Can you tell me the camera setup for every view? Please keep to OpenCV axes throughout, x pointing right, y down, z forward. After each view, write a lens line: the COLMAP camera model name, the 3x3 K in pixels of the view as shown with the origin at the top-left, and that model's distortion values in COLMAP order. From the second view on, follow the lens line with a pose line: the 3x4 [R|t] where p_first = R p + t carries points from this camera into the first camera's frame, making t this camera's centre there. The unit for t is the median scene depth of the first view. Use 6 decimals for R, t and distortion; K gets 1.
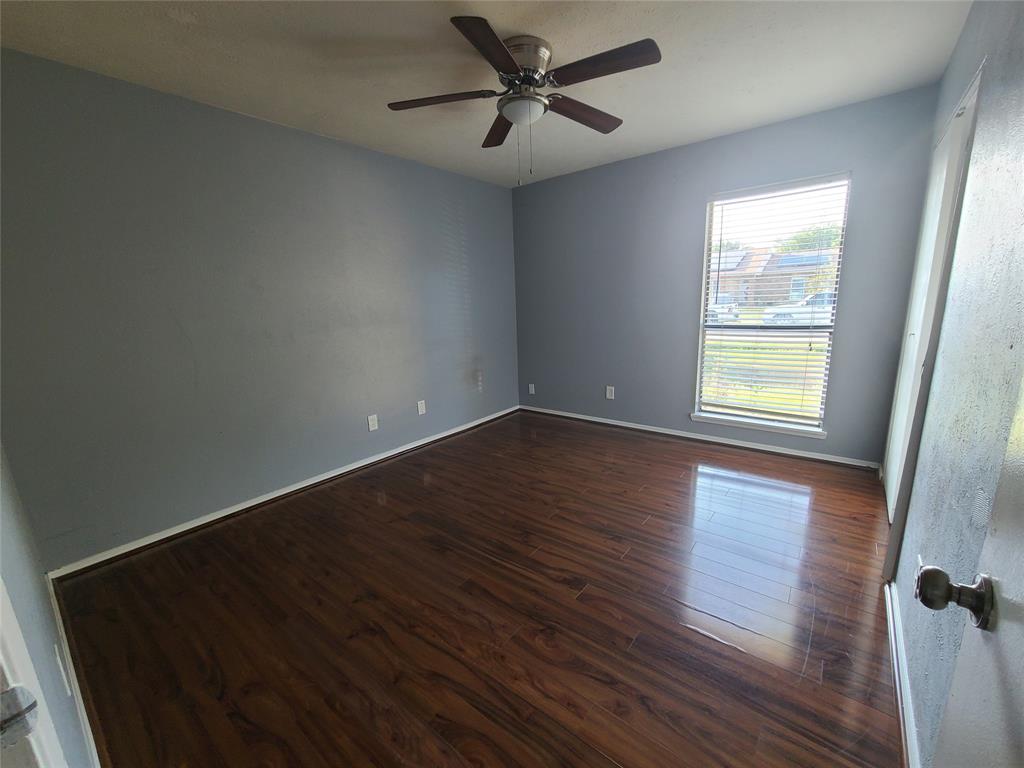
lens RADIAL K [[417.1, 0, 512.4], [0, 417.1, 386.8], [0, 0, 1]] dist [-0.008436, 0.000034]
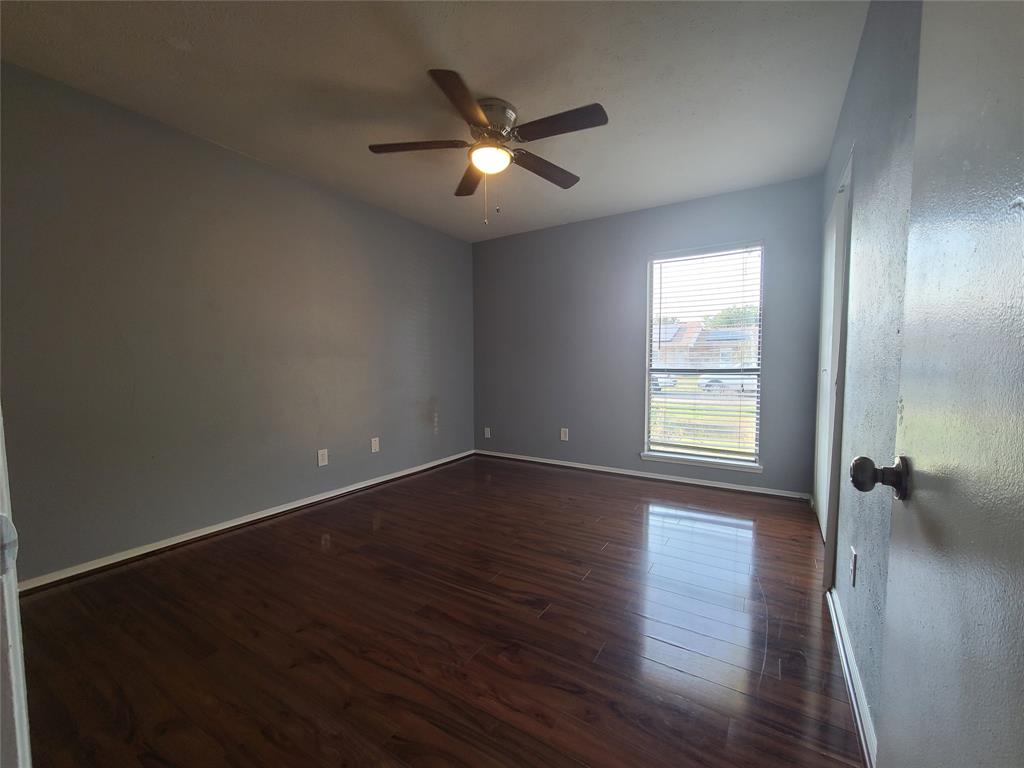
lens RADIAL K [[417.1, 0, 513.9], [0, 417.1, 385.9], [0, 0, 1]] dist [-0.008436, 0.000034]
pose [[0.992433, 0.025468, 0.120119, -0.031894], [-0.006572, 0.987869, -0.155153, 0.114503], [-0.122613, 0.153190, 0.980561, -0.021067]]
